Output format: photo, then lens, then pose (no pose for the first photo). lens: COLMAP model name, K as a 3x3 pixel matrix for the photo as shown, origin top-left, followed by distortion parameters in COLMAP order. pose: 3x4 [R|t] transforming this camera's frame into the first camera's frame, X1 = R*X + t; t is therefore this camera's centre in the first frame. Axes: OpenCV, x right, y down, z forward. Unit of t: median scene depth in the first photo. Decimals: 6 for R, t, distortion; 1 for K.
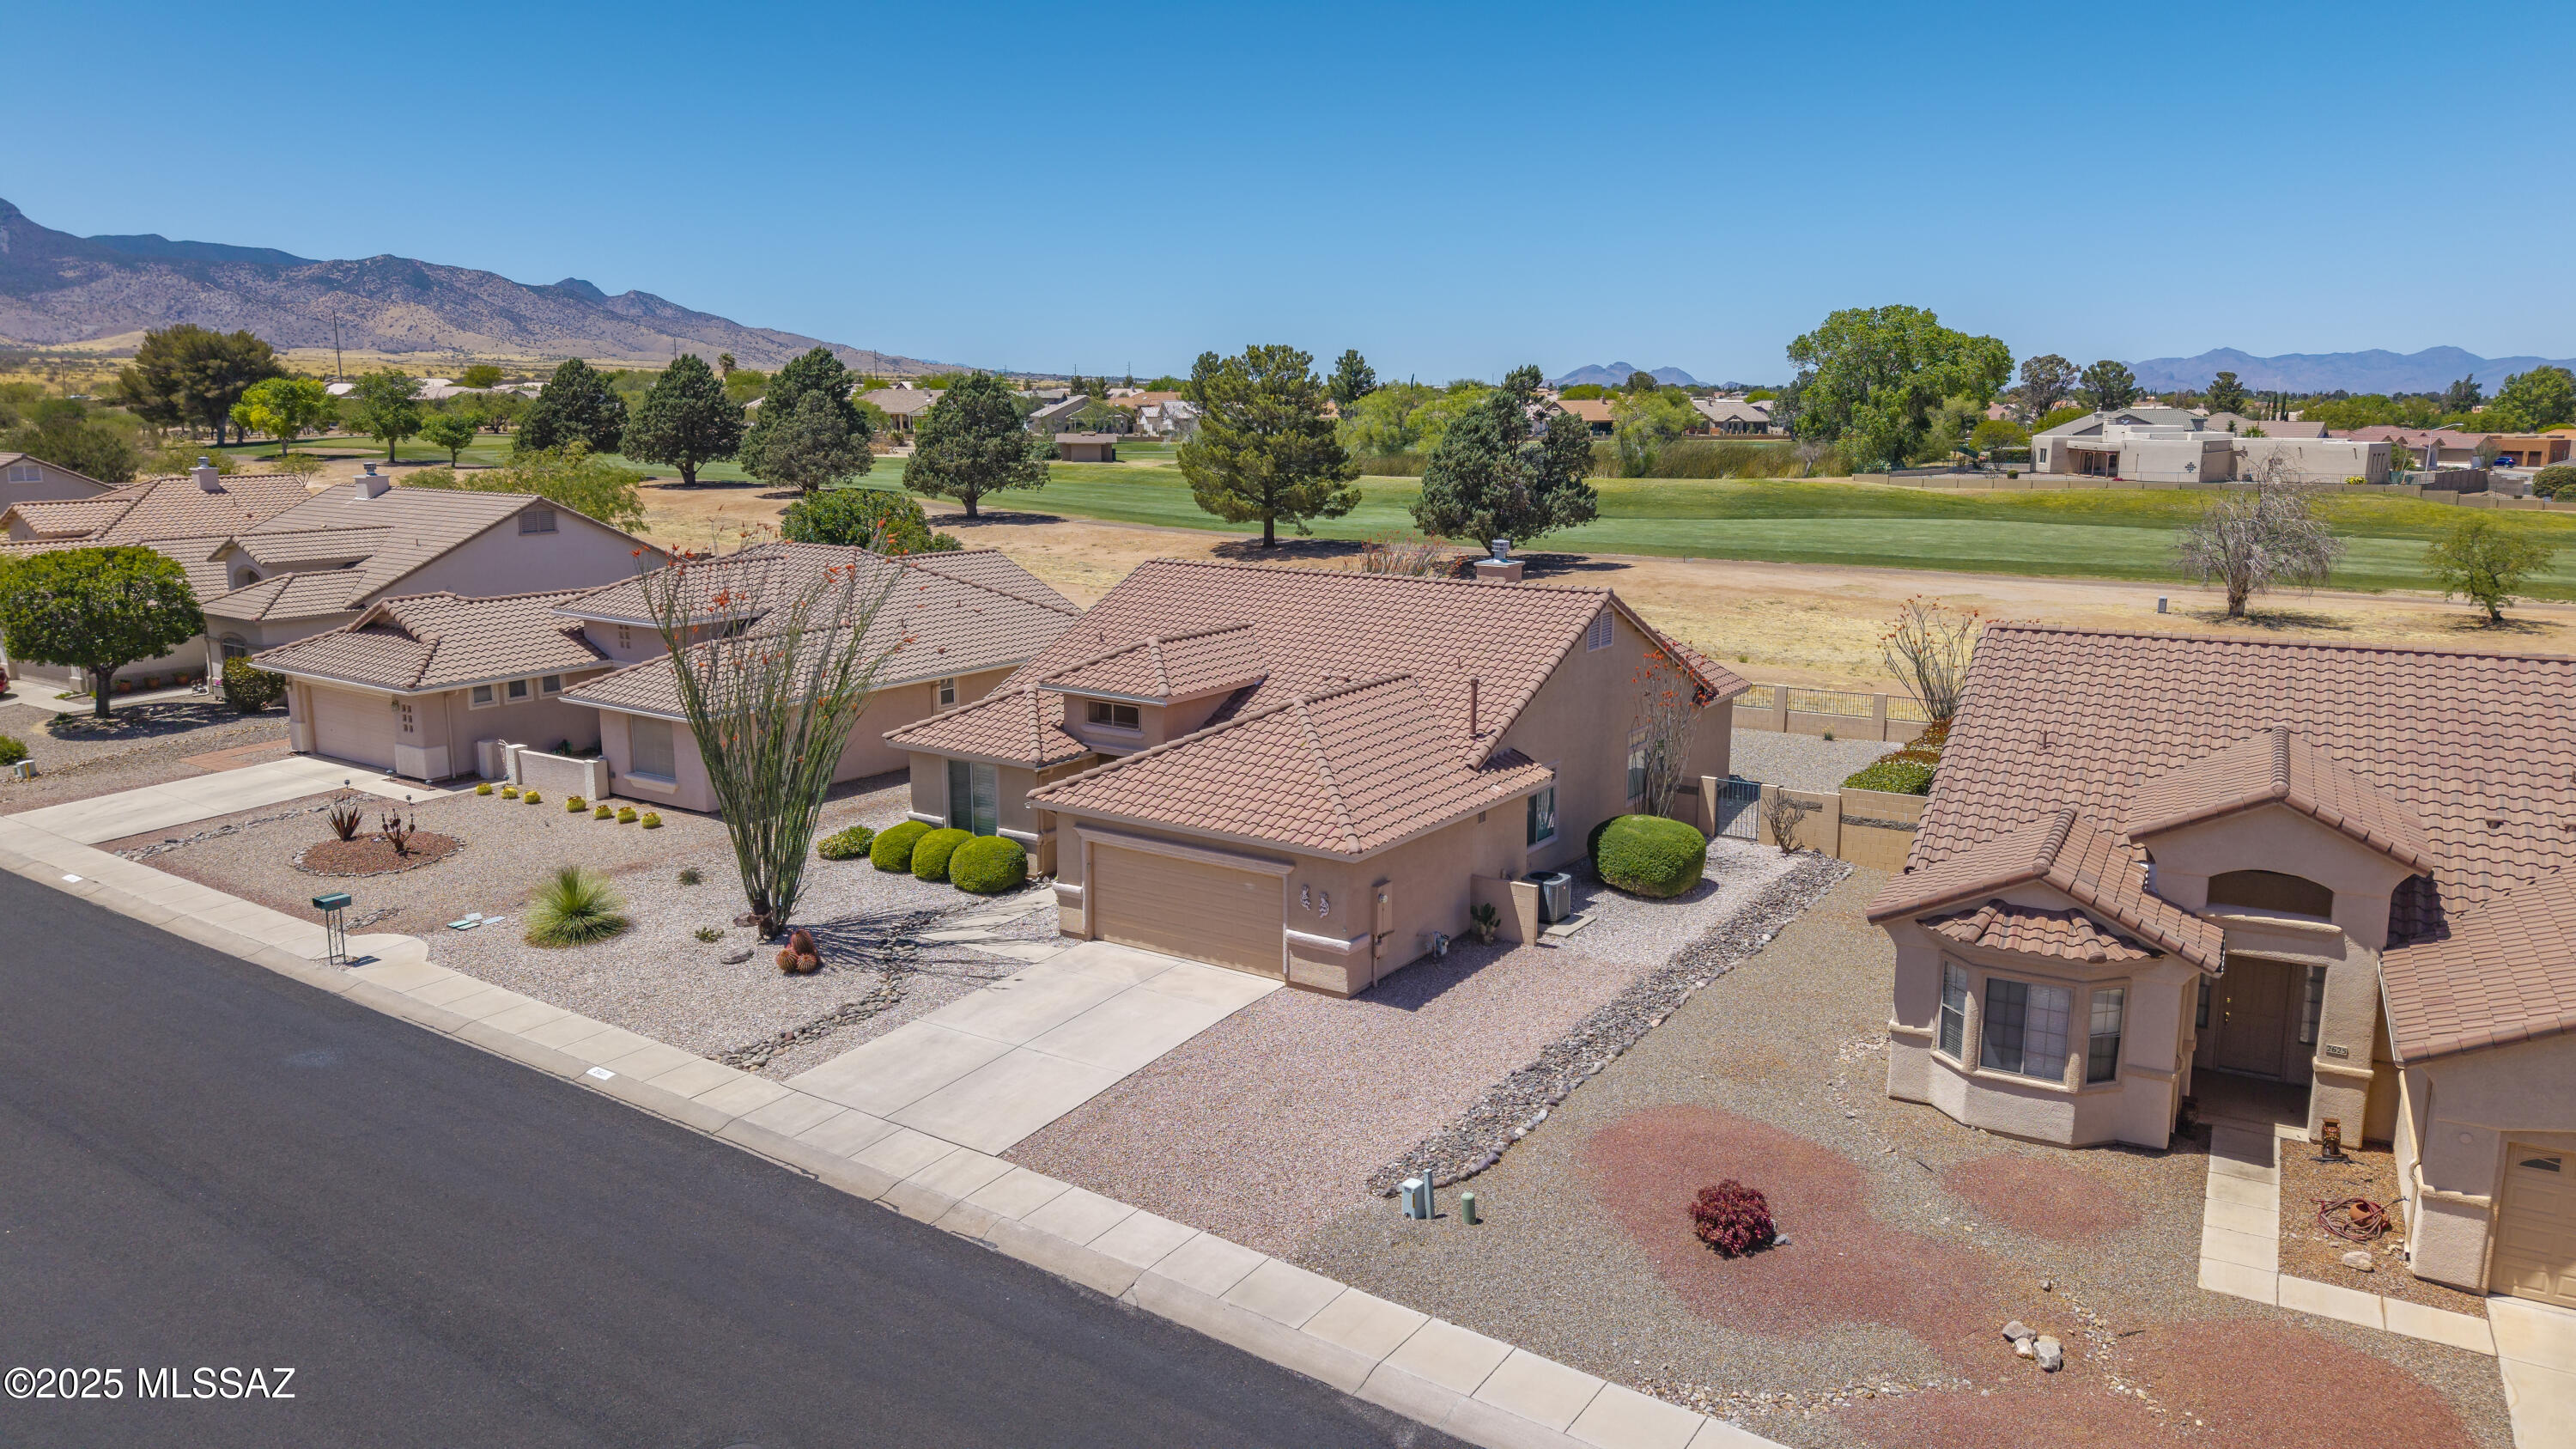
lens RADIAL K [[1788.2, 0, 1290.4], [0, 1788.2, 709.6], [0, 0, 1]] dist [0.036627, -0.032941]
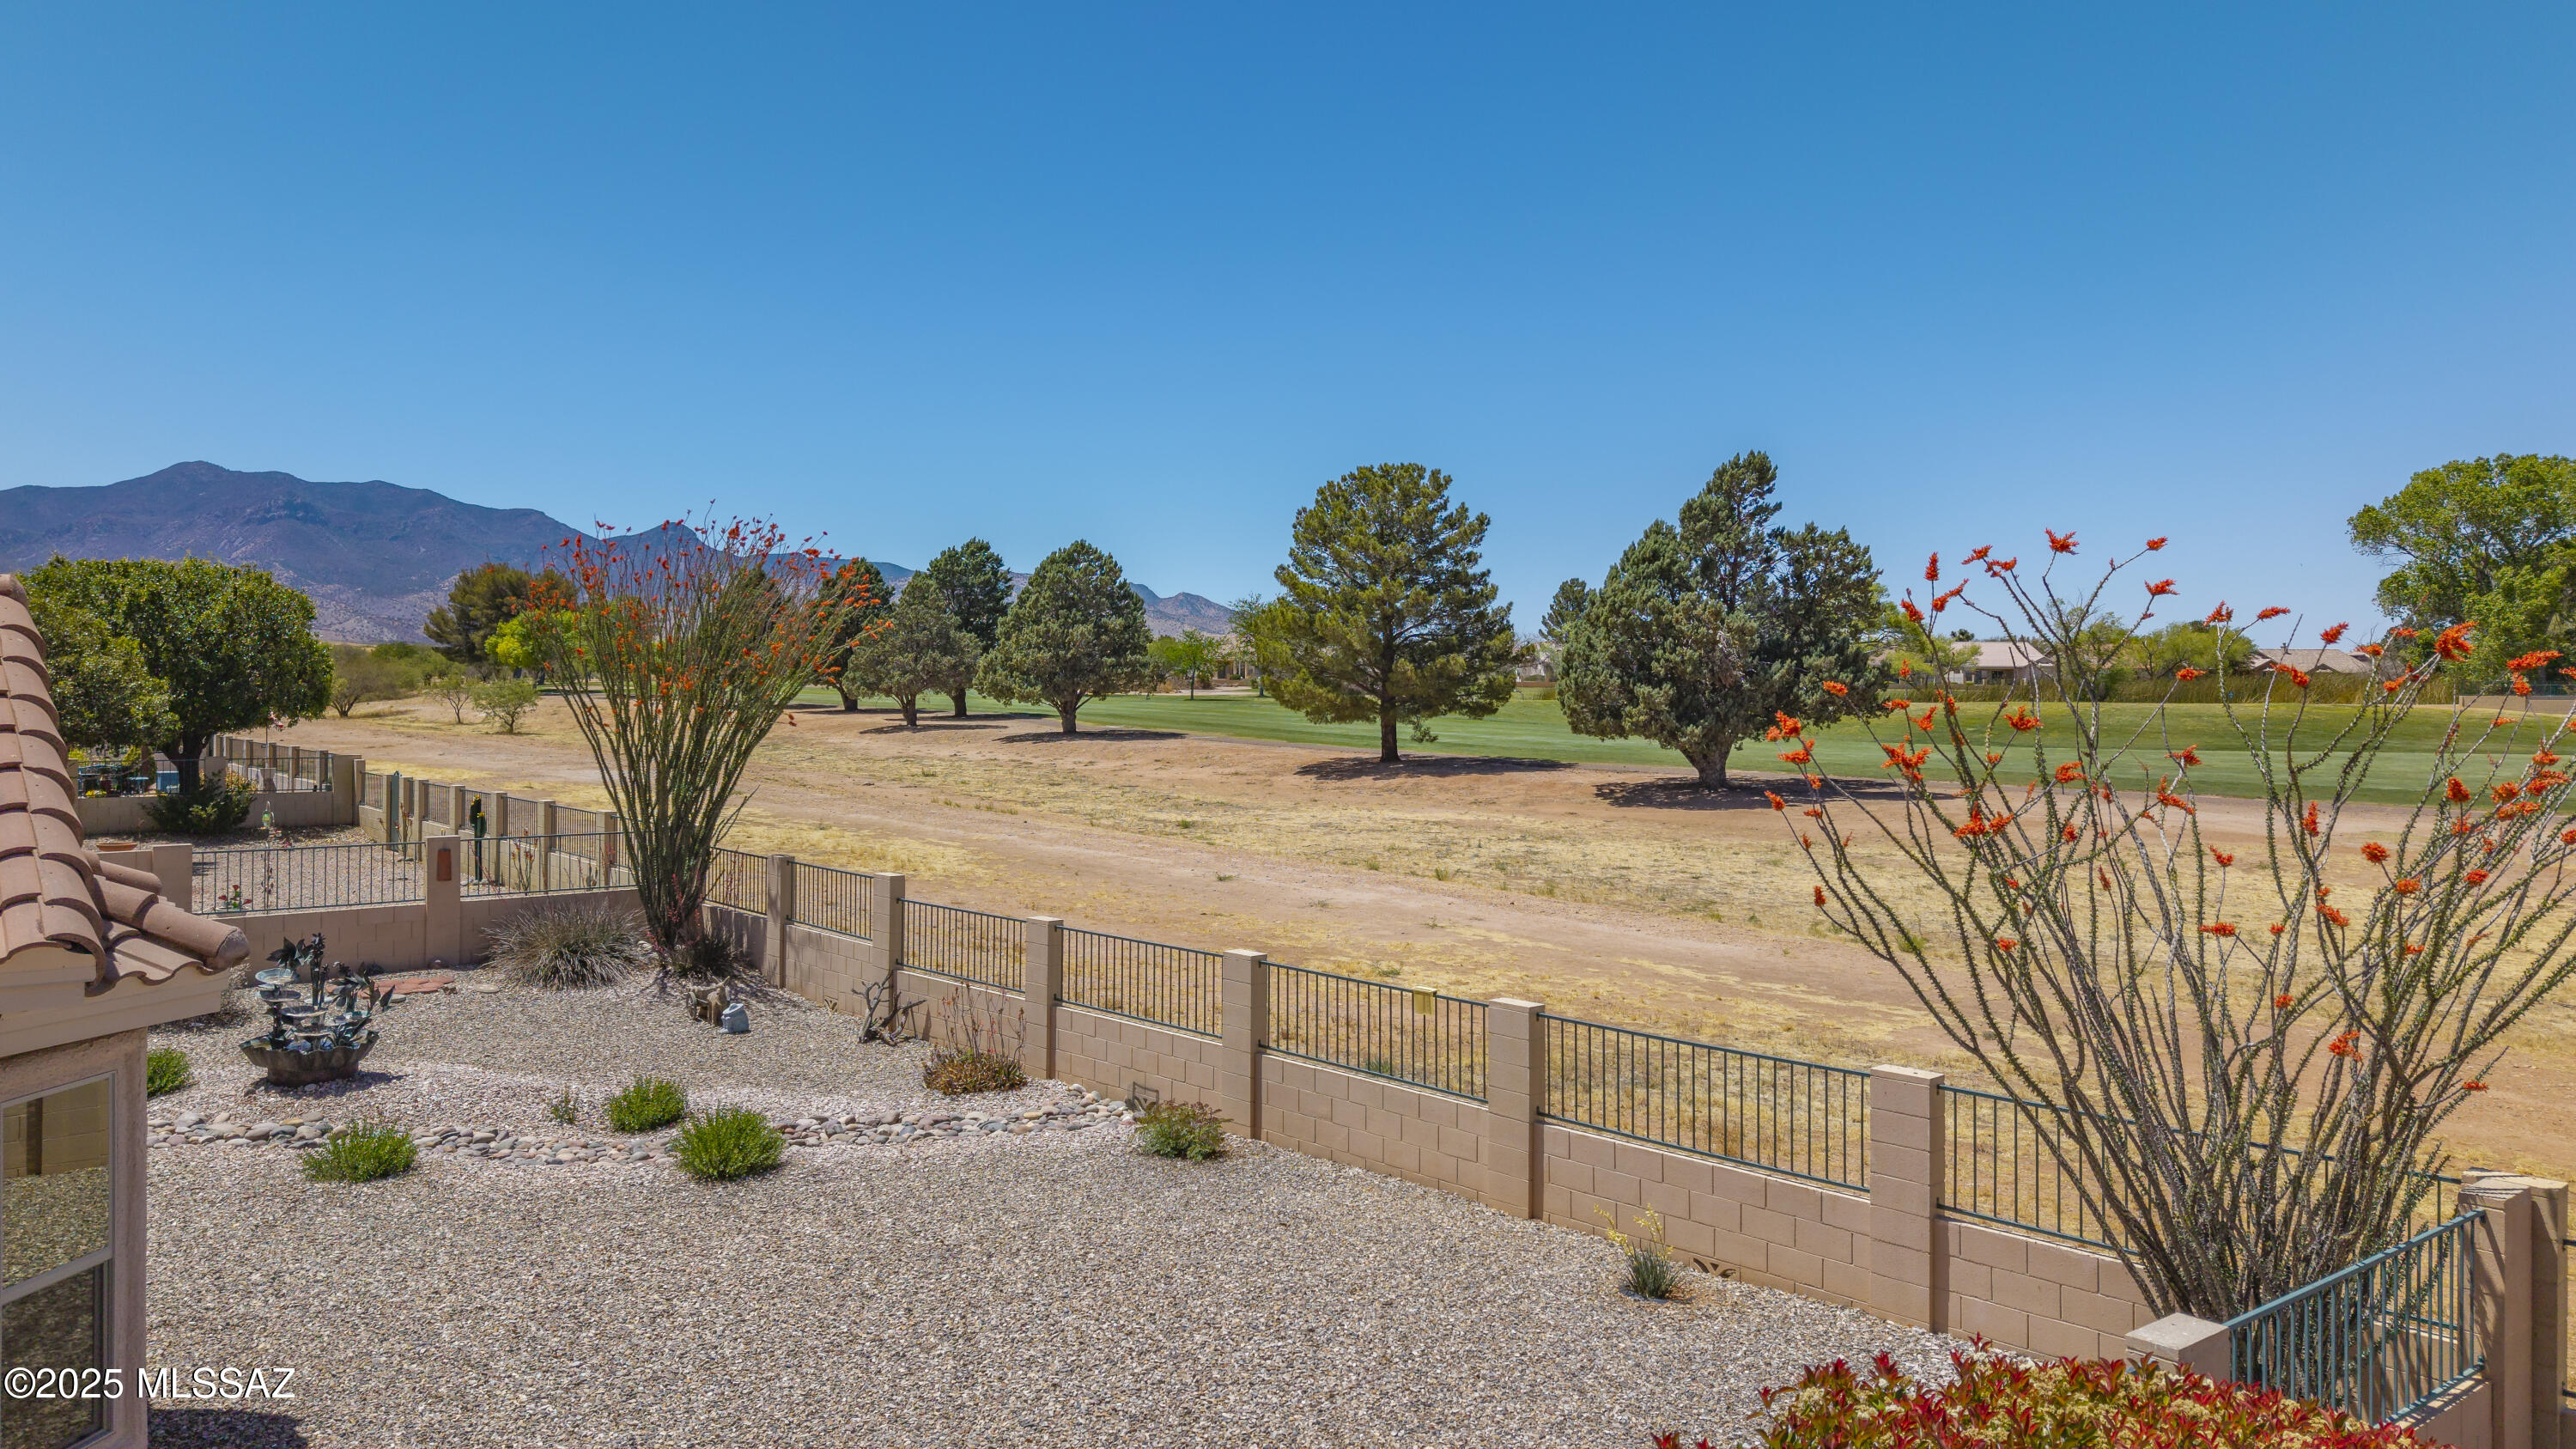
lens RADIAL K [[1788.2, 0, 1271.2], [0, 1788.2, 705.2], [0, 0, 1]] dist [0.036627, -0.032941]
pose [[0.950577, 0.000650, -0.310488, 0.365592], [-0.052960, 0.985683, -0.160078, -0.011642], [0.305939, 0.168610, 0.937002, 0.889970]]
